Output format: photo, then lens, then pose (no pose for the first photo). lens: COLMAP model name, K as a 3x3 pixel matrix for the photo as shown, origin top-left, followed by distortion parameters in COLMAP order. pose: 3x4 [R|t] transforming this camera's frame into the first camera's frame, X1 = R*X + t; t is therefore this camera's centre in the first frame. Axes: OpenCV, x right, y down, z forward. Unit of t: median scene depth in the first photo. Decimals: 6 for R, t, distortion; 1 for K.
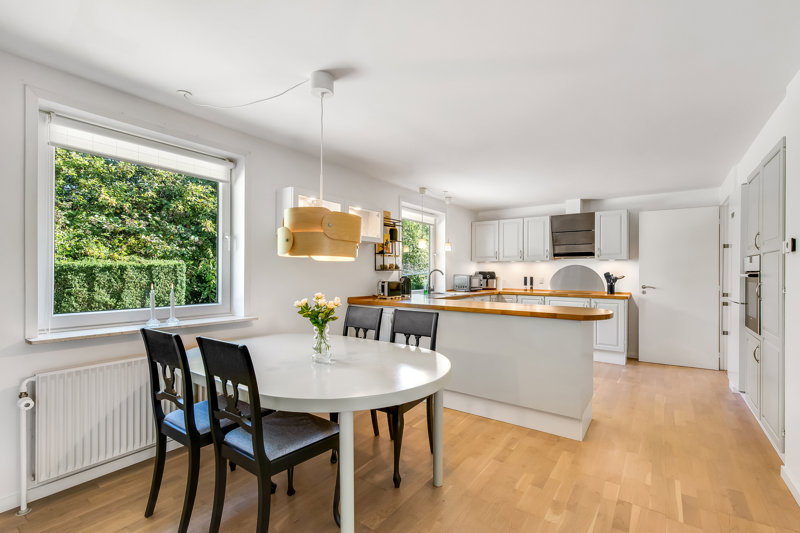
lens RADIAL K [[365.0, 0, 404.0], [0, 365.0, 269.7], [0, 0, 1]] dist [0.002483, 0.000194]
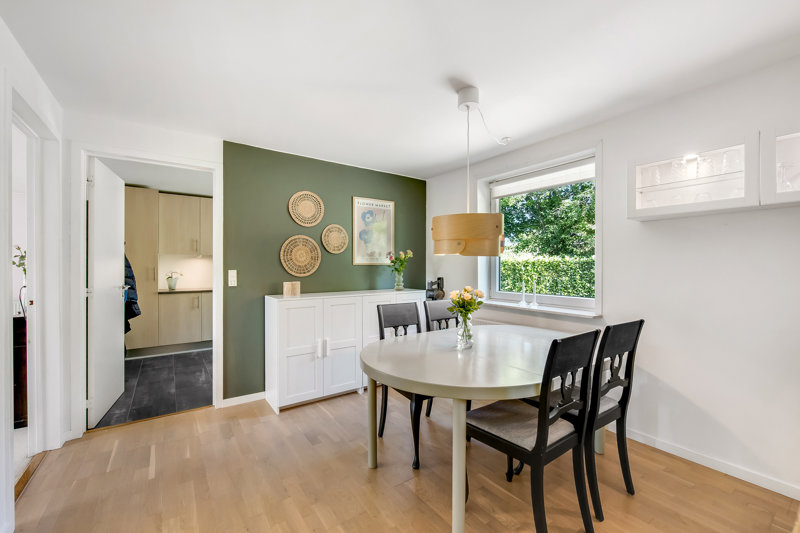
lens RADIAL K [[340.5, 0, 399.9], [0, 340.5, 267.0], [0, 0, 1]] dist [-0.001026, -0.000148]
pose [[-0.339600, -0.001803, -0.940568, 0.149285], [-0.001577, 0.999998, -0.001347, 0.001523], [0.940569, 0.001025, -0.339602, 0.209523]]
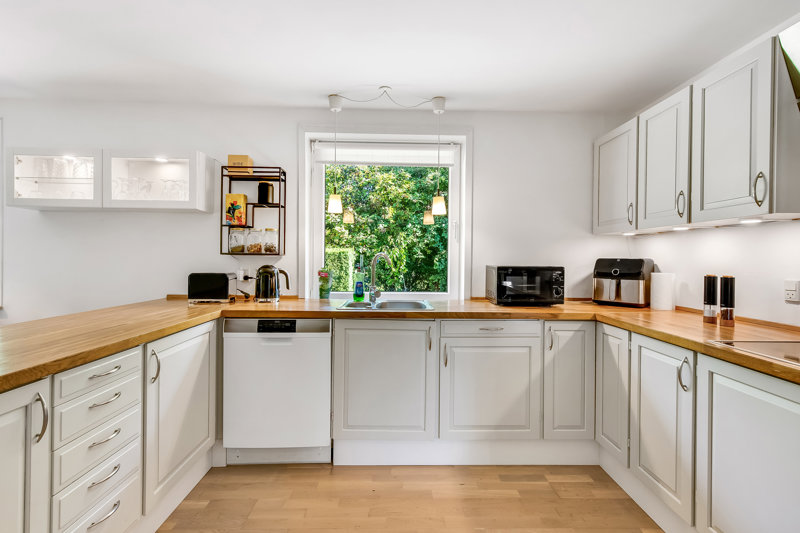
lens RADIAL K [[375.6, 0, 399.9], [0, 375.6, 260.3], [0, 0, 1]] dist [0.002174, 0.000908]
pose [[0.591247, 0.004281, -0.806479, 0.436521], [-0.001723, 0.999990, 0.004045, 0.005786], [0.806489, -0.001002, 0.591249, 0.613315]]
